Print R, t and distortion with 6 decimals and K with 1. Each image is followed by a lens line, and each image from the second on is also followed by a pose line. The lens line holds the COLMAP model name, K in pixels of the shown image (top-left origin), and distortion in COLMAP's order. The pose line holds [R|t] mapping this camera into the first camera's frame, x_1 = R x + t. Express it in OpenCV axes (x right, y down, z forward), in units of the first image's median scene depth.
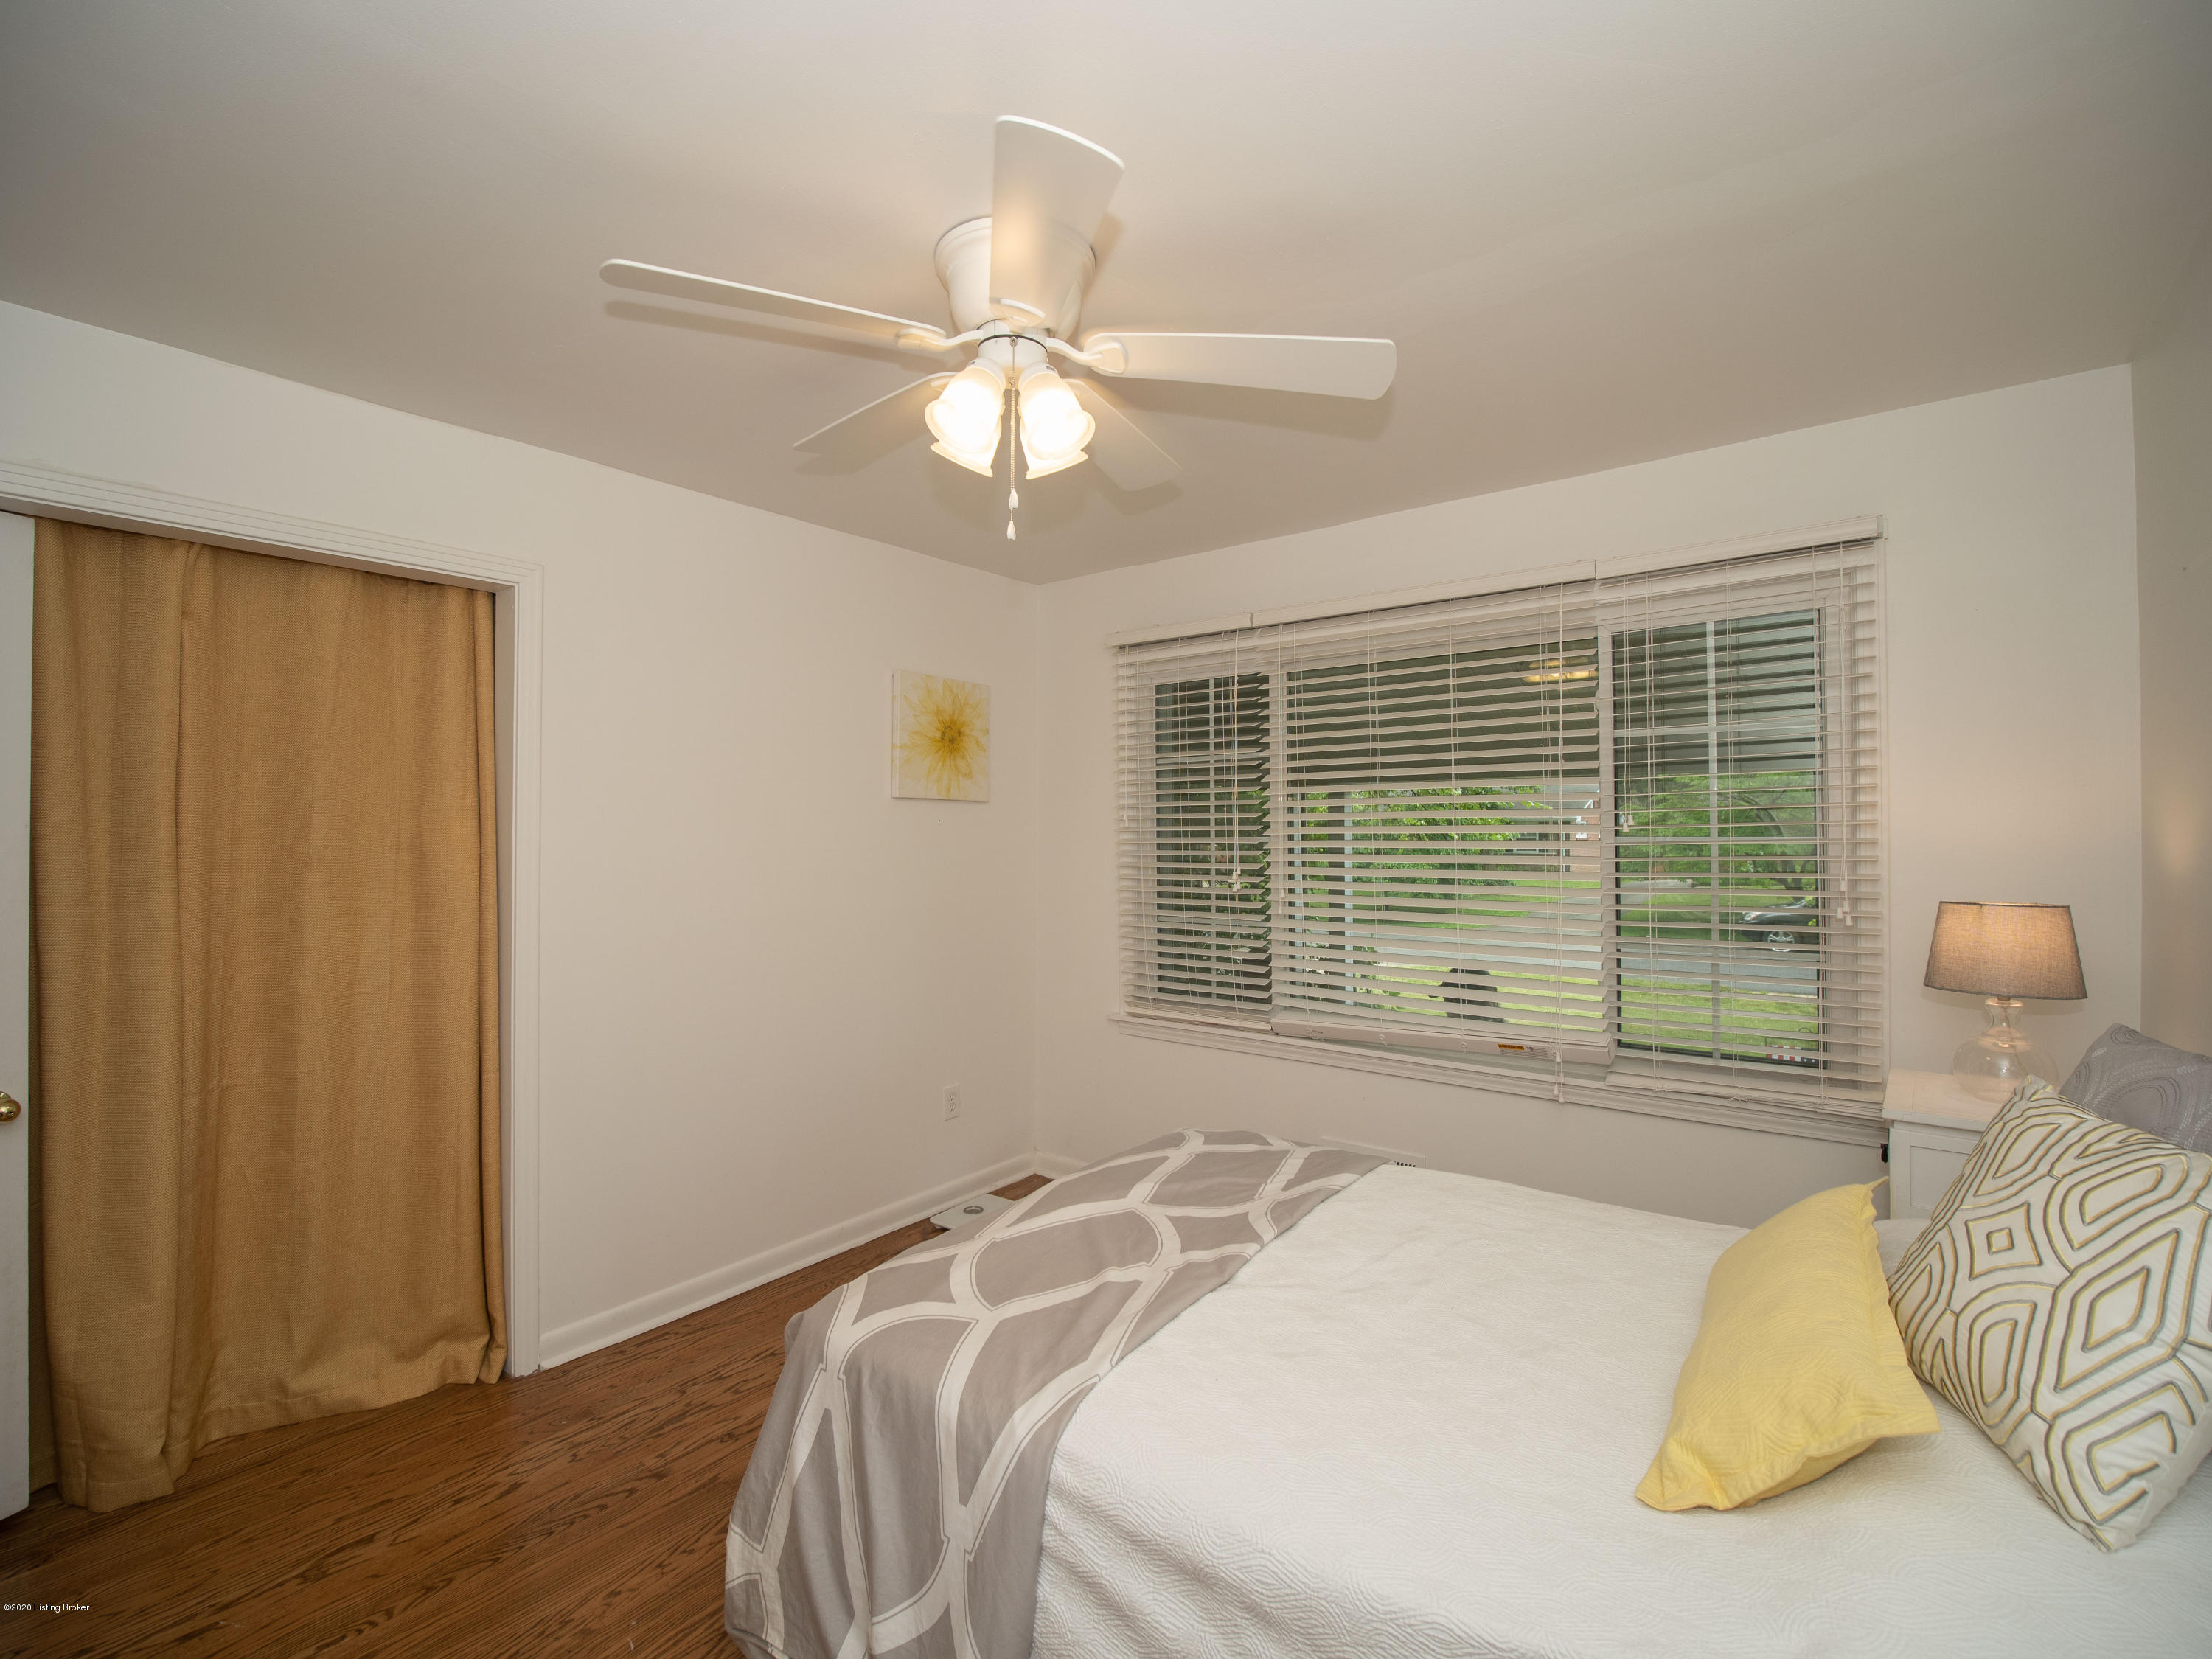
lens RADIAL K [[999.1, 0, 1100.2], [0, 999.1, 830.6], [0, 0, 1]] dist [-0.019475, 0.000242]
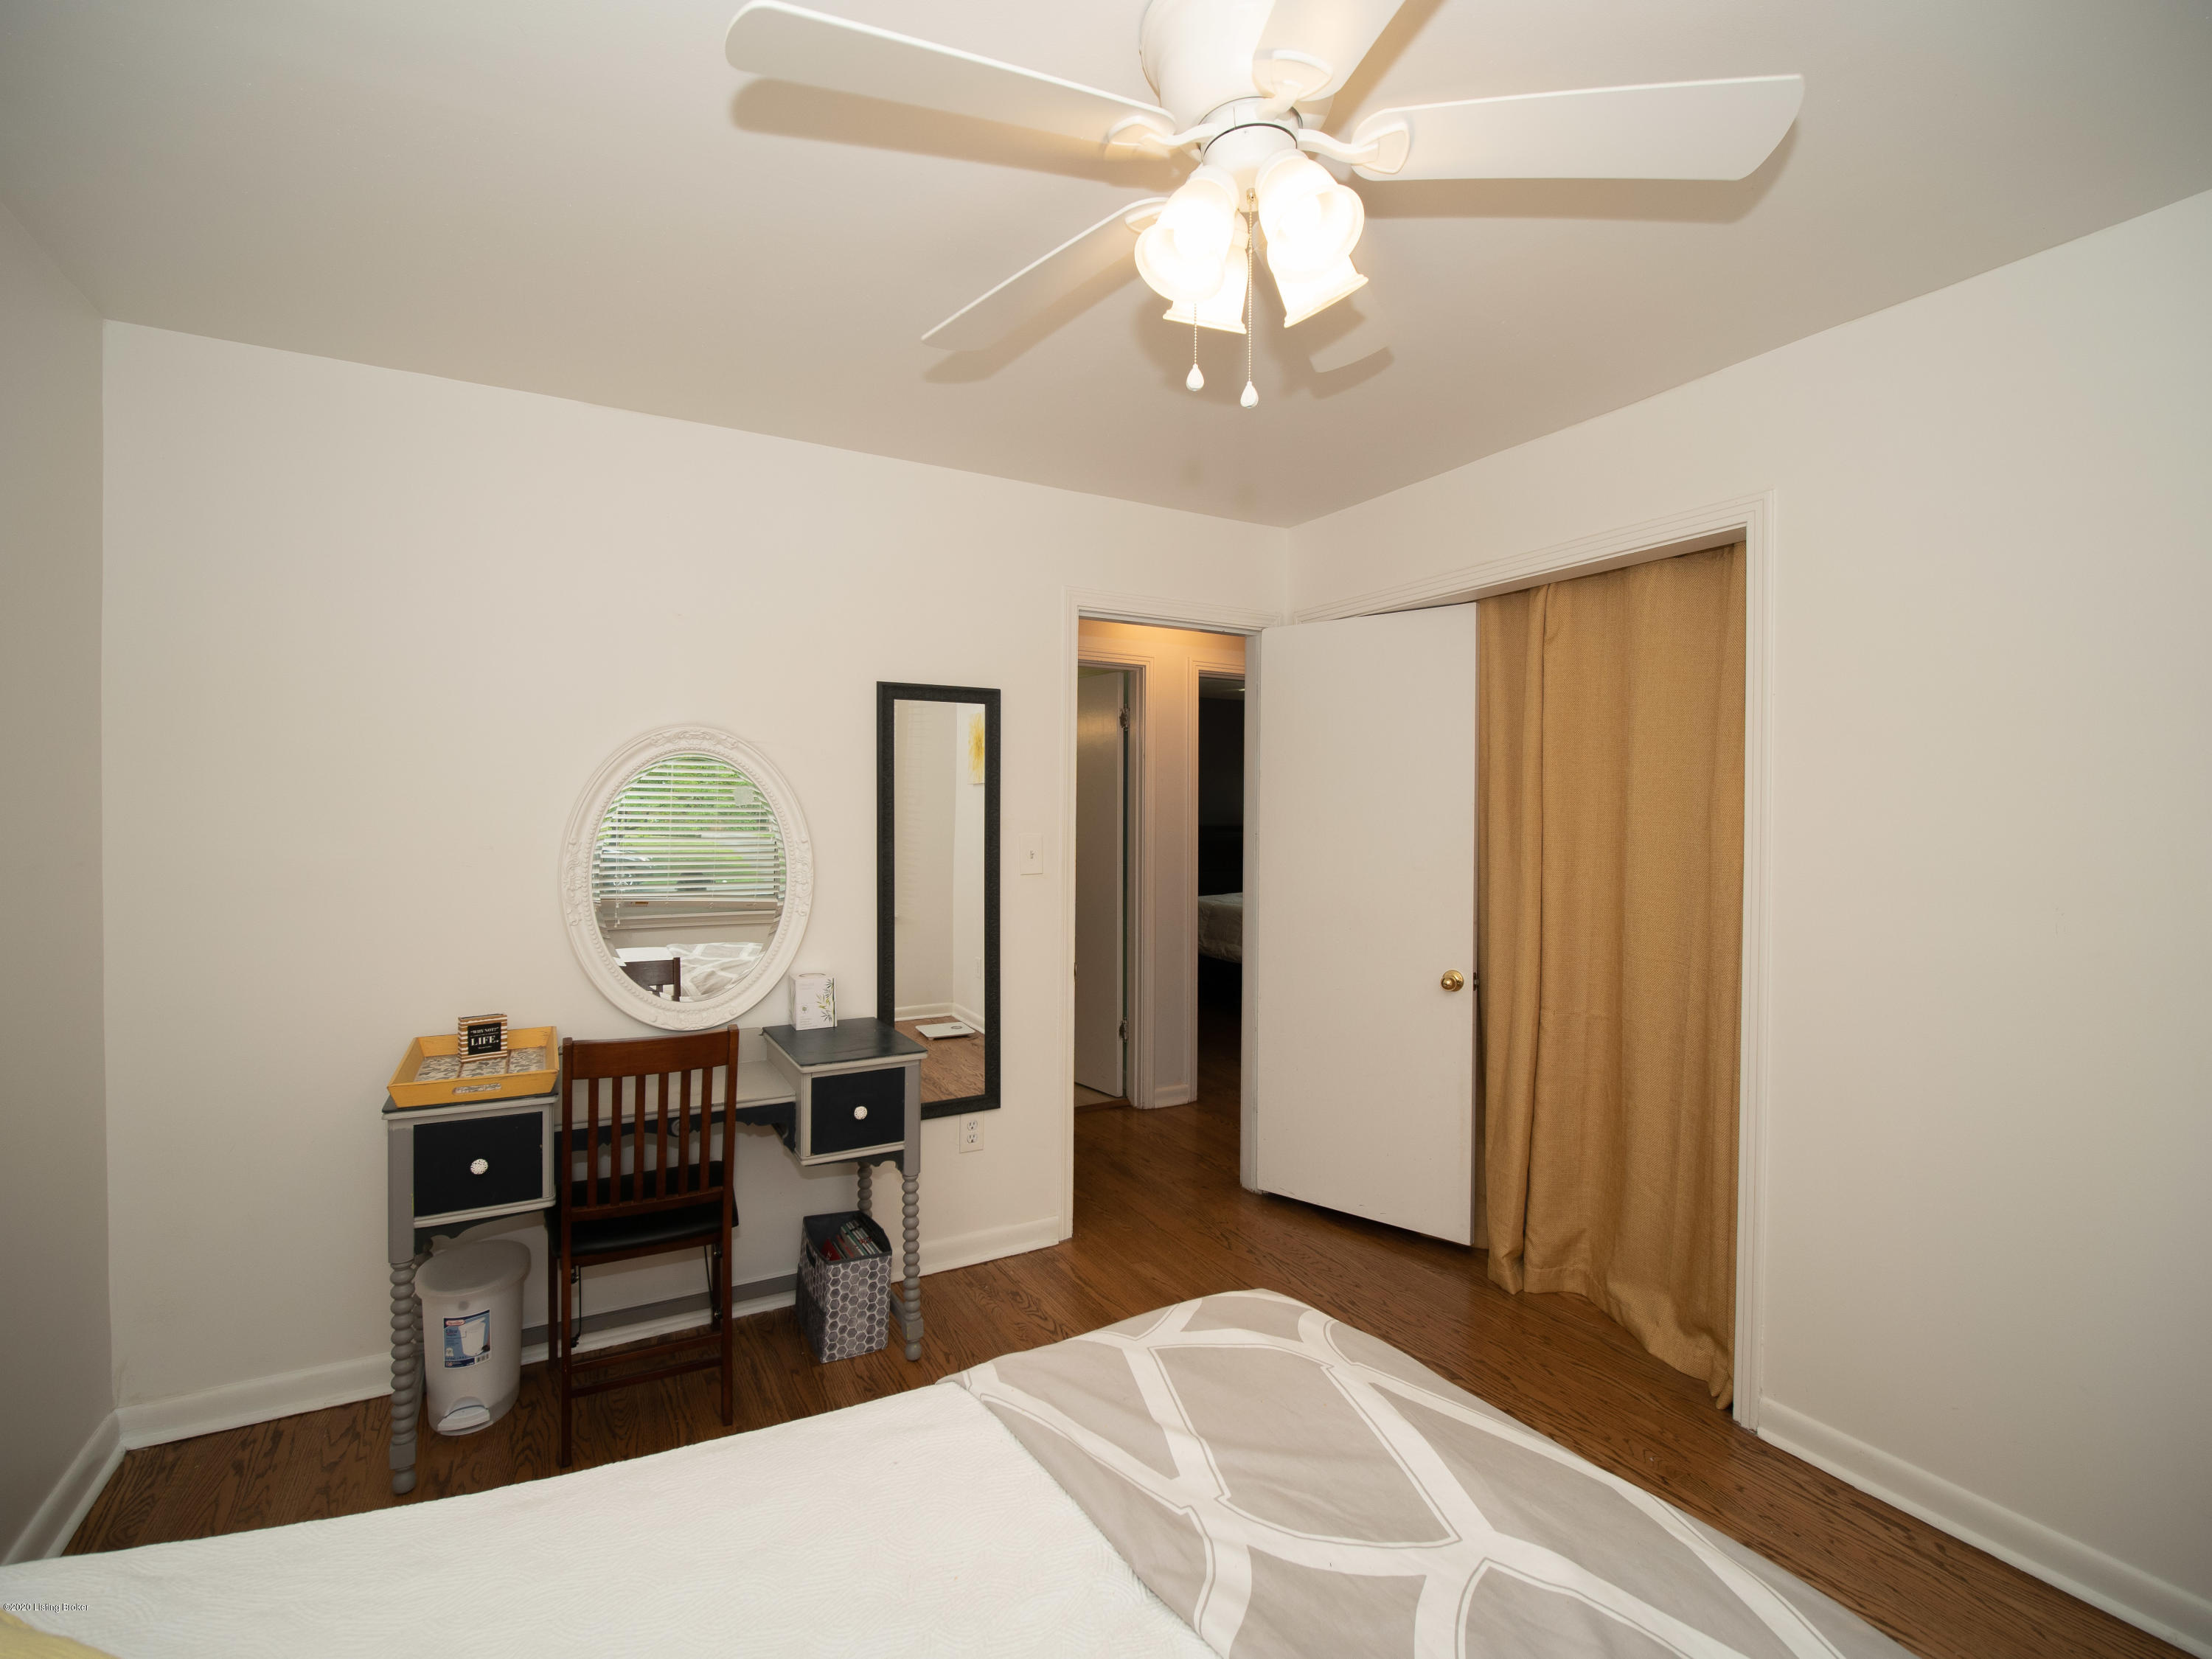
lens RADIAL K [[999.1, 0, 1099.1], [0, 999.1, 824.9], [0, 0, 1]] dist [-0.019475, 0.000242]
pose [[-0.379669, 0.007005, -0.925096, 0.527052], [-0.001693, 0.999964, 0.008267, 0.012250], [0.925121, 0.004705, -0.379644, 0.954122]]
